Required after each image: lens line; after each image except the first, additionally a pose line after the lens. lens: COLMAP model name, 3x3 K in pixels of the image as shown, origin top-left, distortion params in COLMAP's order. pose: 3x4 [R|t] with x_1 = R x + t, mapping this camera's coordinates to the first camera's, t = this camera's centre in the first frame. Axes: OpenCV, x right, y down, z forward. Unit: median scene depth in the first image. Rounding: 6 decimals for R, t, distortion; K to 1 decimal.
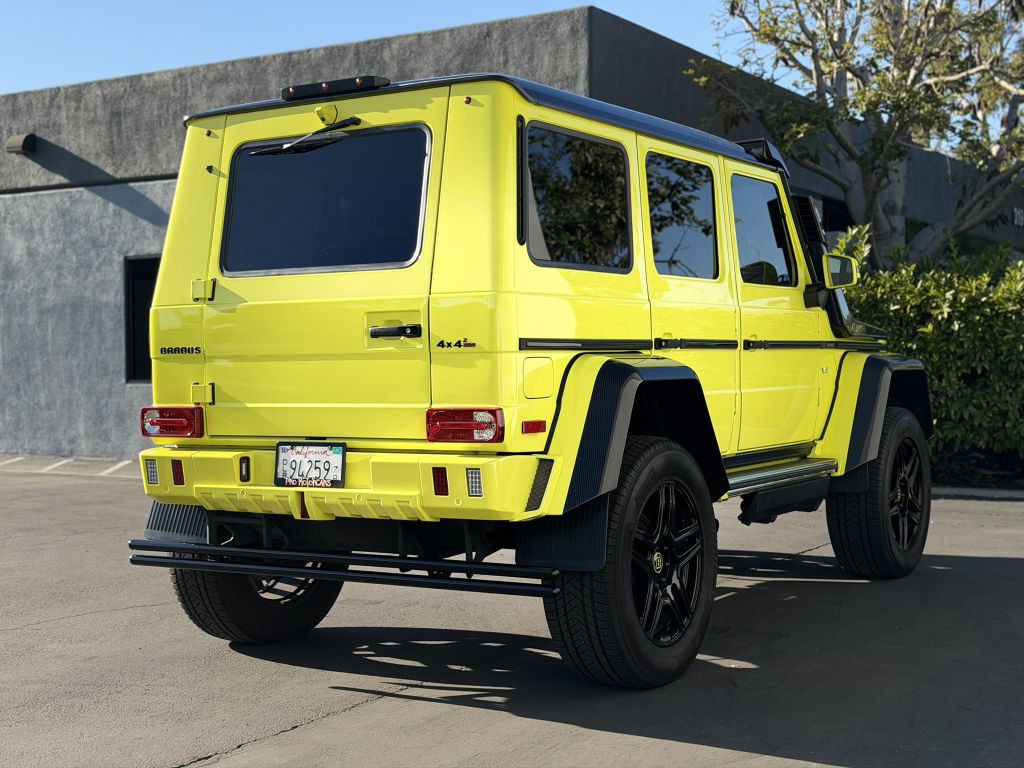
lens RADIAL K [[1438.0, 0, 503.2], [0, 1438.0, 388.2], [0, 0, 1]] dist [0.129398, 0.000000]
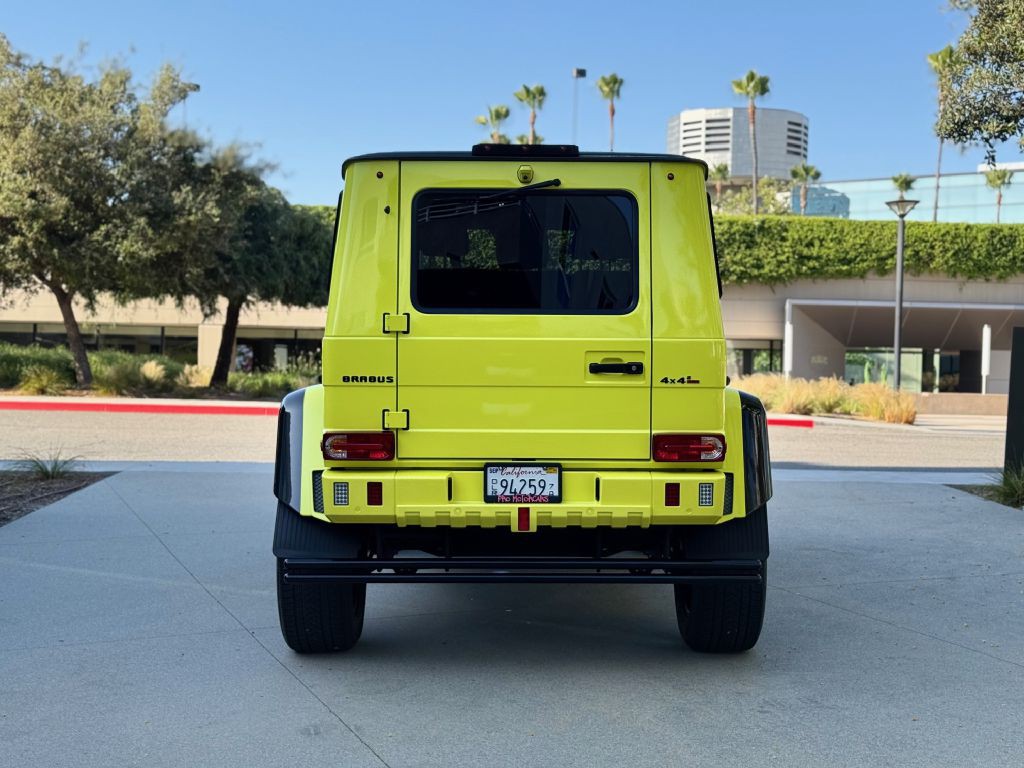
lens RADIAL K [[1438.0, 0, 505.0], [0, 1438.0, 392.0], [0, 0, 1]] dist [0.129398, 0.000000]
pose [[0.839572, -0.003482, 0.543238, -0.767021], [-0.008584, 0.999770, 0.019675, -0.041123], [-0.543181, -0.021181, 0.839348, 0.059829]]
